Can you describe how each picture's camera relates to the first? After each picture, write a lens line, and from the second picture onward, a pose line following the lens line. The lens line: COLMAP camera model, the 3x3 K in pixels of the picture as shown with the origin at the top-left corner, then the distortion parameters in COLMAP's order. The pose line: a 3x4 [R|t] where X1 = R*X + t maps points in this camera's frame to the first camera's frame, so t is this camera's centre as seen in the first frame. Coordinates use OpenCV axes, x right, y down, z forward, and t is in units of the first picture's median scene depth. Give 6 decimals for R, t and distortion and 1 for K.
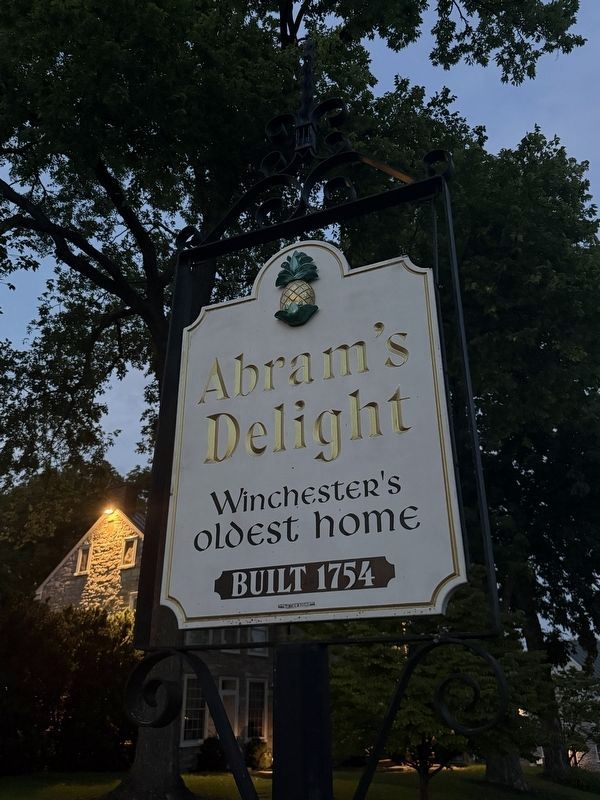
lens RADIAL K [[640.1, 0, 300.0], [0, 640.1, 400.0], [0, 0, 1]] dist [0.103025, -0.187567]
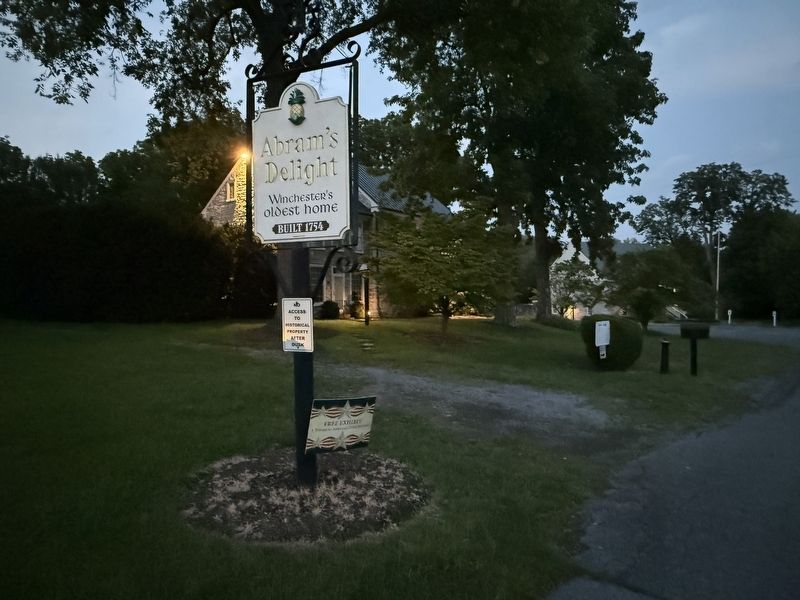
lens RADIAL K [[547.2, 0, 400.0], [0, 547.2, 300.0], [0, 0, 1]] dist [0.000950, 0.002493]
pose [[0.999638, -0.005550, -0.026328, 0.092322], [0.016702, 0.895149, 0.445455, -0.093559], [0.021095, -0.445733, 0.894917, -0.240739]]
